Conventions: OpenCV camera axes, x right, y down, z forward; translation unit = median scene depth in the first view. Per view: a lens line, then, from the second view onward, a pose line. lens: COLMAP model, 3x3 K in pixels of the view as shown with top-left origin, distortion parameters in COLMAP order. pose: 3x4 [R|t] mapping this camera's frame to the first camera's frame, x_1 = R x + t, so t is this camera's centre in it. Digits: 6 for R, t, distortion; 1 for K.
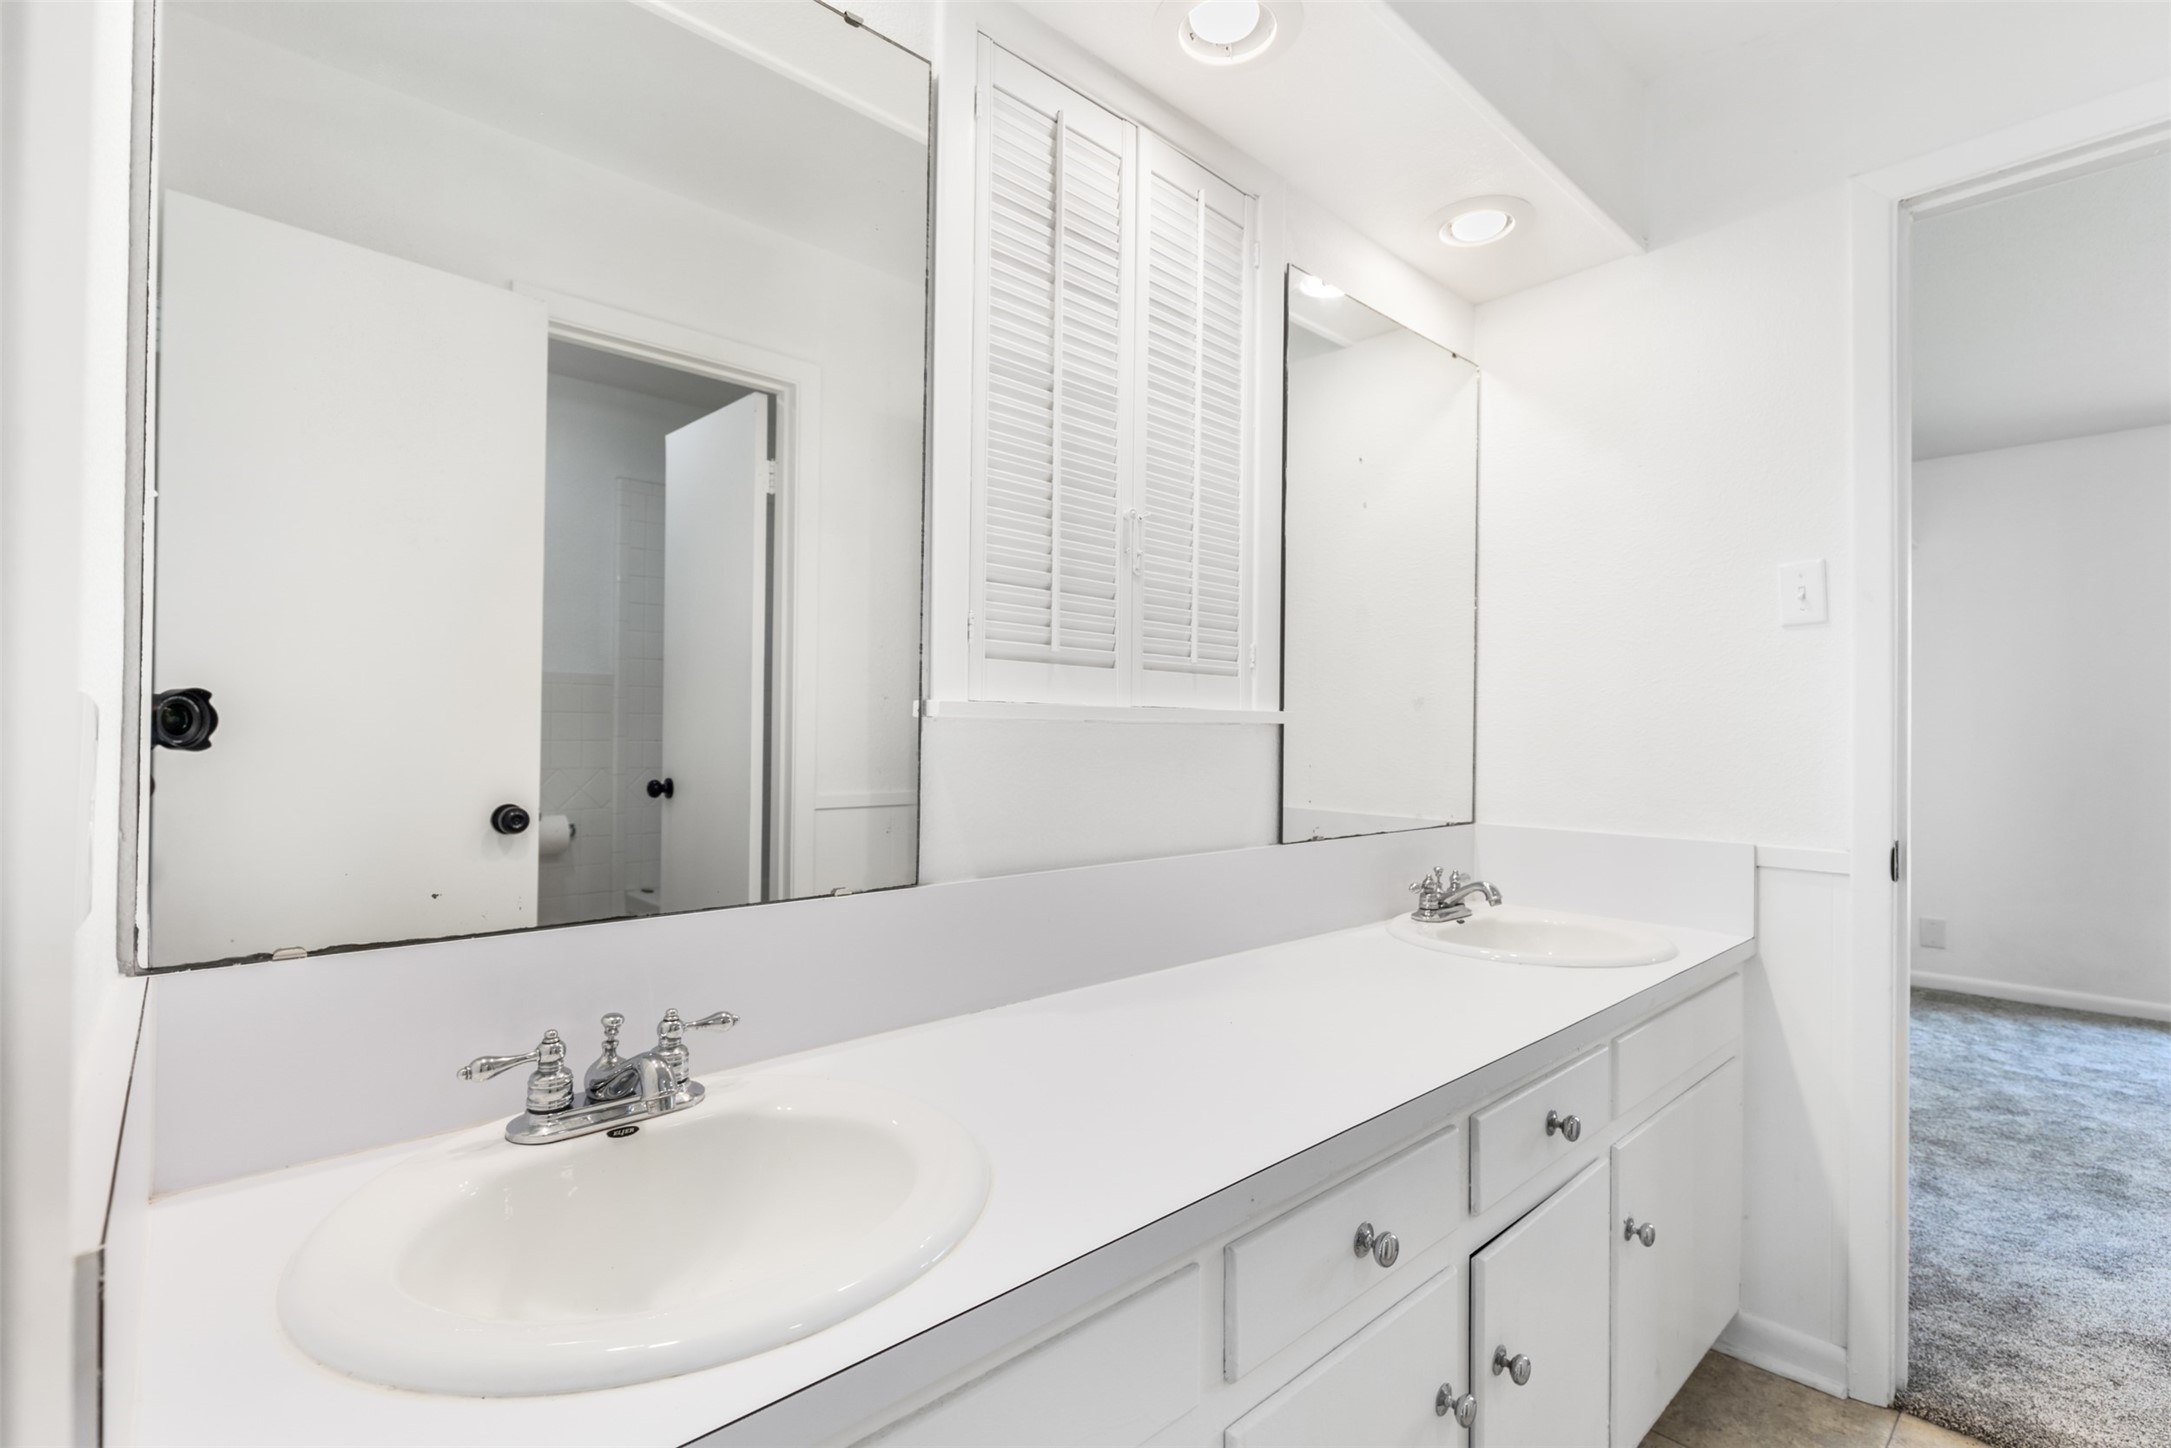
lens RADIAL K [[1000.5, 0, 1095.0], [0, 1000.5, 732.1], [0, 0, 1]] dist [0.002134, -0.000069]
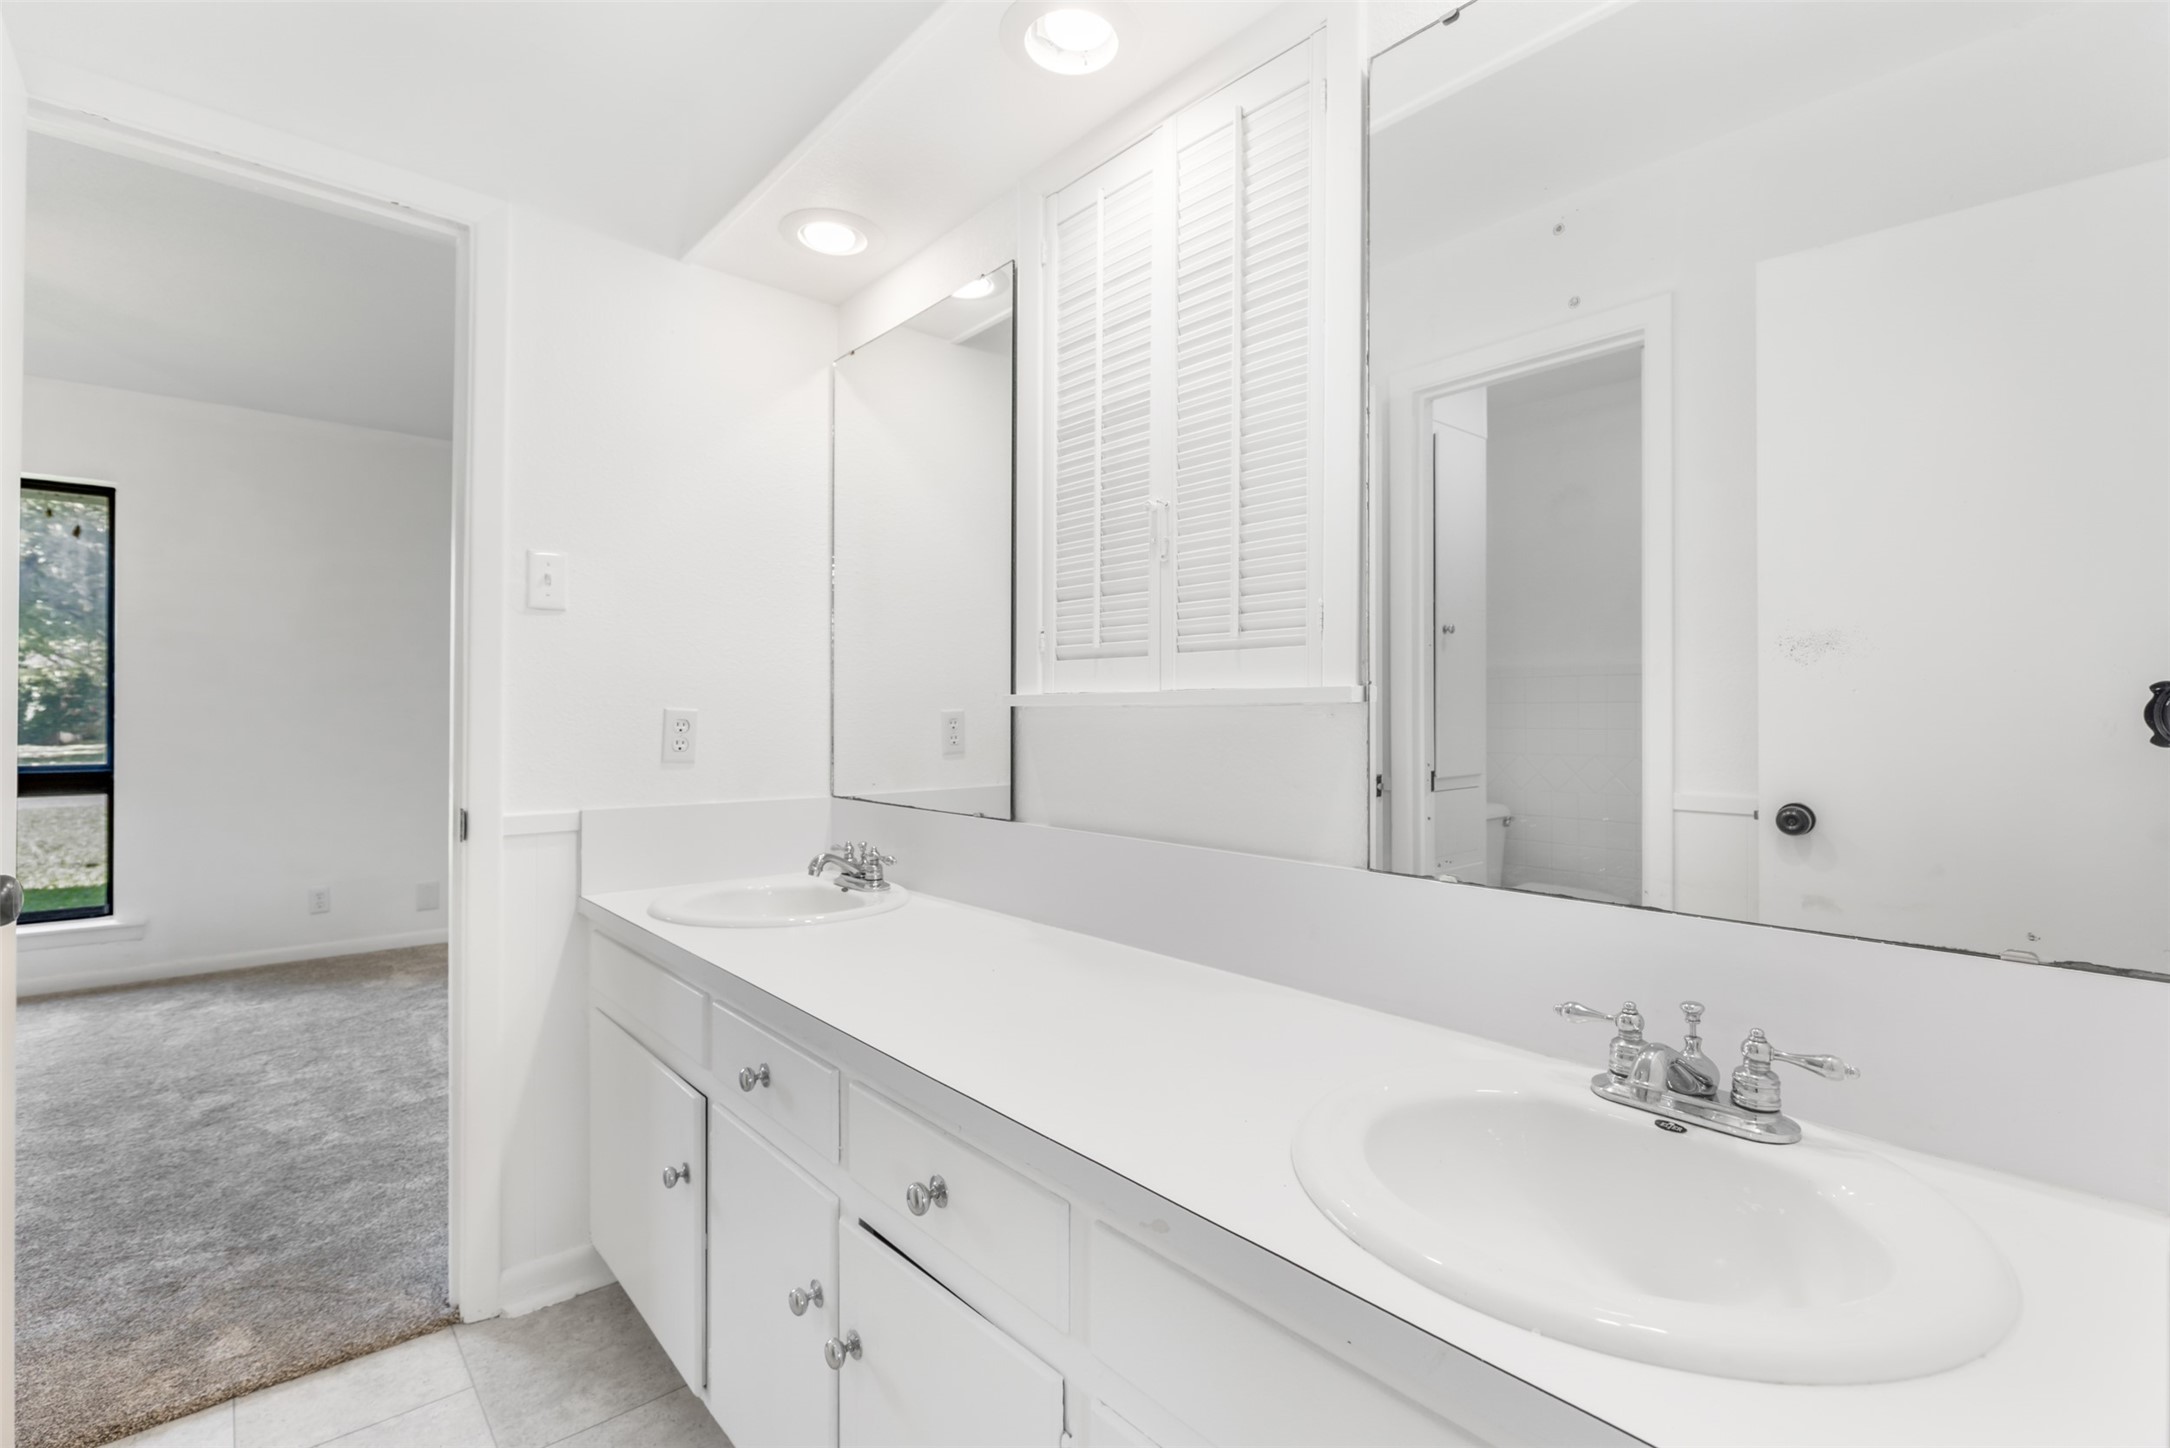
lens RADIAL K [[968.0, 0, 1098.0], [0, 968.0, 716.7], [0, 0, 1]] dist [0.004183, -0.000172]
pose [[-0.008435, -0.008244, -0.999930, 1.032148], [0.001032, 0.999965, -0.008253, 0.009594], [0.999964, -0.001102, -0.008426, 0.942794]]
